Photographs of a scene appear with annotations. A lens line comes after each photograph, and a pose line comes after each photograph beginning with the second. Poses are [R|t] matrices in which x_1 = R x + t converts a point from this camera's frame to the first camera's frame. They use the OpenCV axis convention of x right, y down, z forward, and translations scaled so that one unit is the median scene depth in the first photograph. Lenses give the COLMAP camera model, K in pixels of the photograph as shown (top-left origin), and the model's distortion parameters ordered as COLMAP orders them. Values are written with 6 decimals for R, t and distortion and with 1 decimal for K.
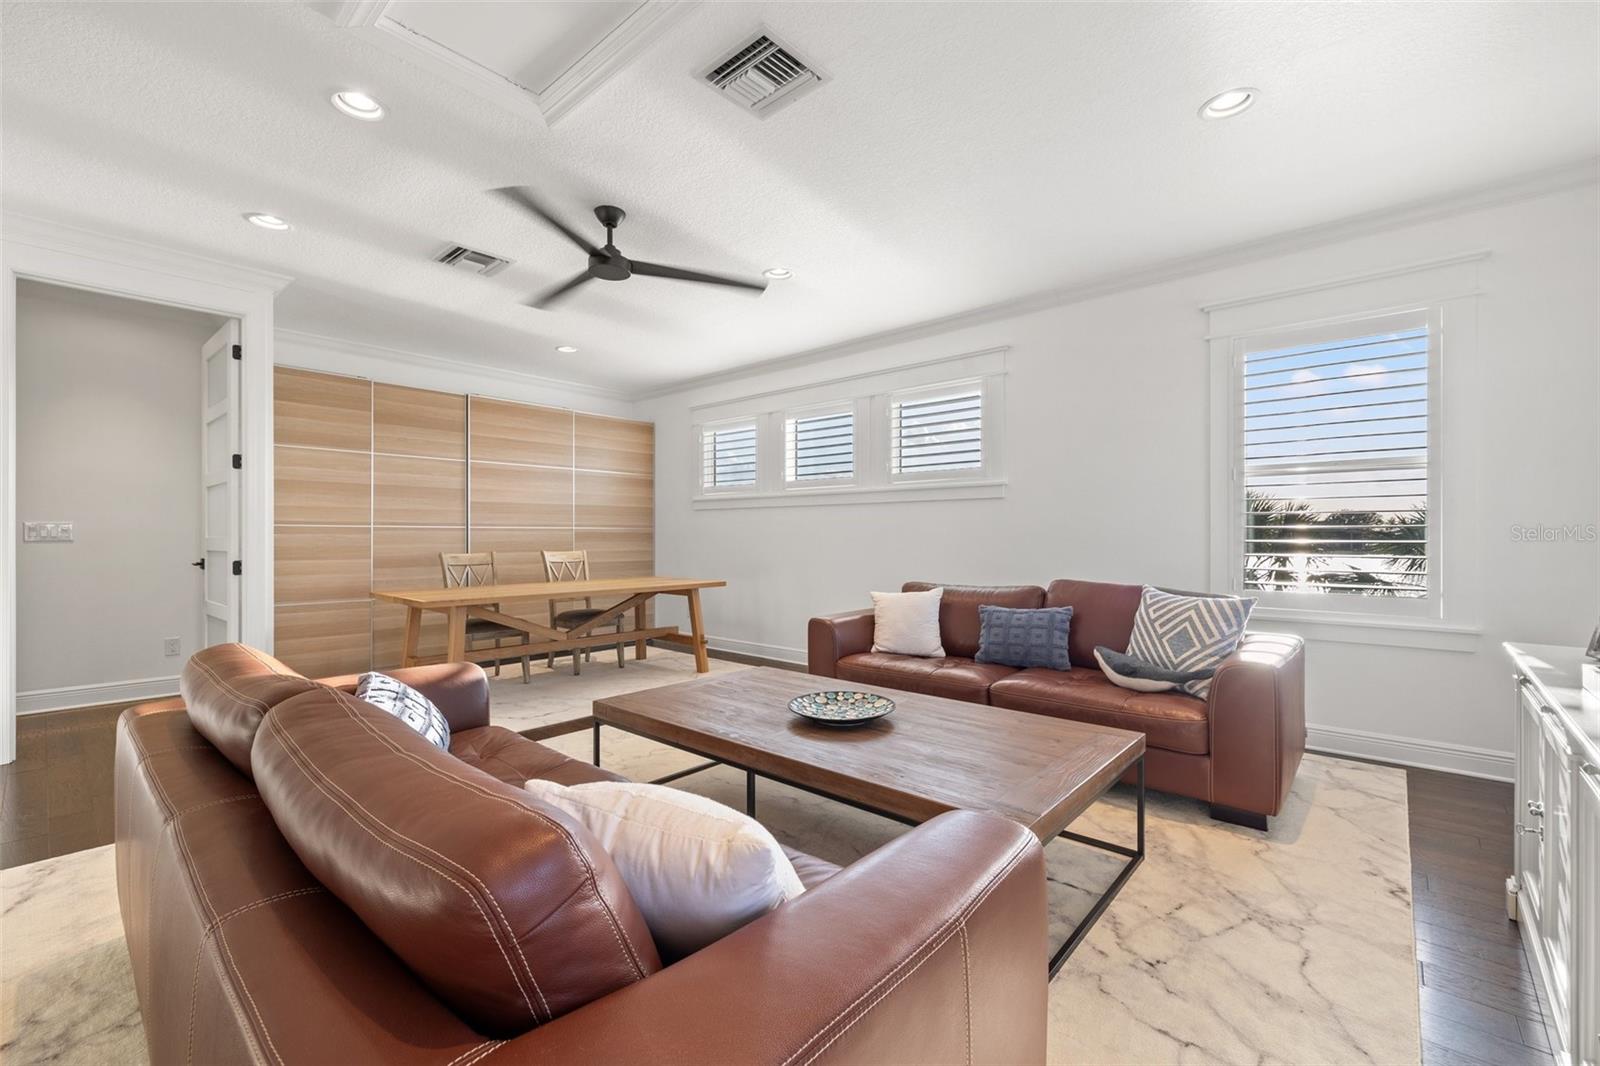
lens RADIAL K [[670.9, 0, 787.2], [0, 670.9, 529.5], [0, 0, 1]] dist [-0.000039, -0.000074]
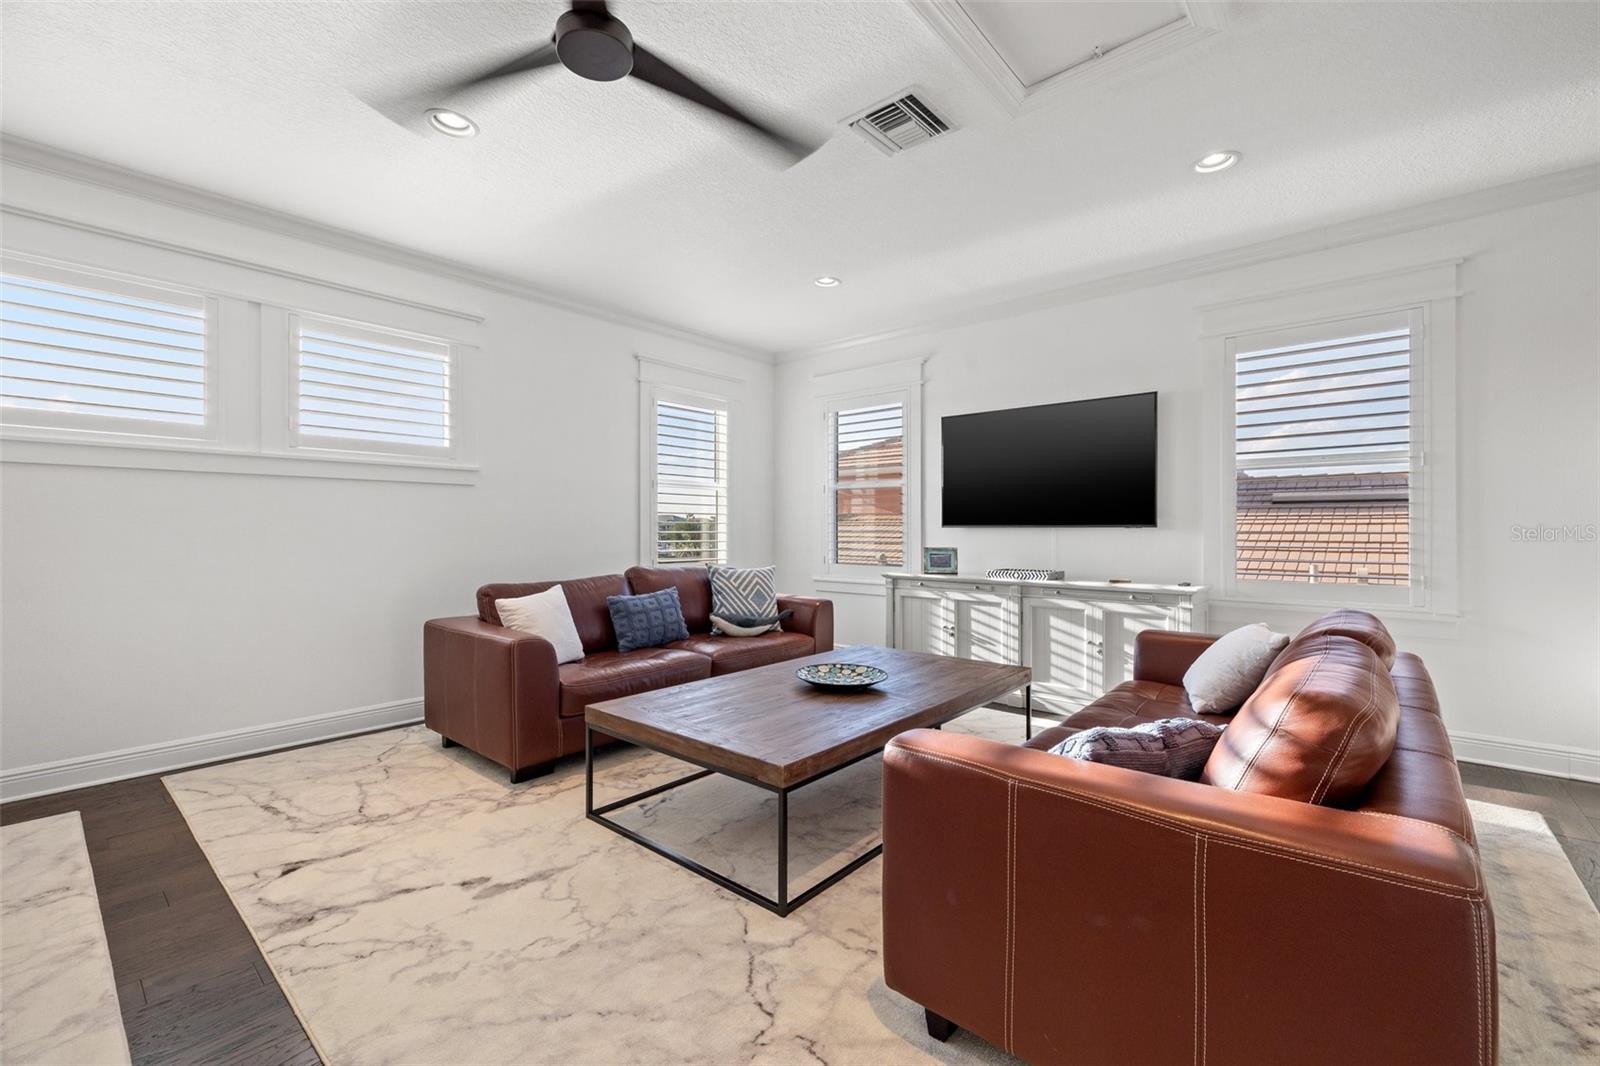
lens RADIAL K [[670.9, 0, 787.2], [0, 670.9, 529.5], [0, 0, 1]] dist [-0.000039, -0.000074]
pose [[-0.011019, 0.005490, 0.999924, -0.783034], [-0.006107, 0.999966, -0.005558, 0.017613], [-0.999921, -0.006168, -0.010985, 0.814908]]
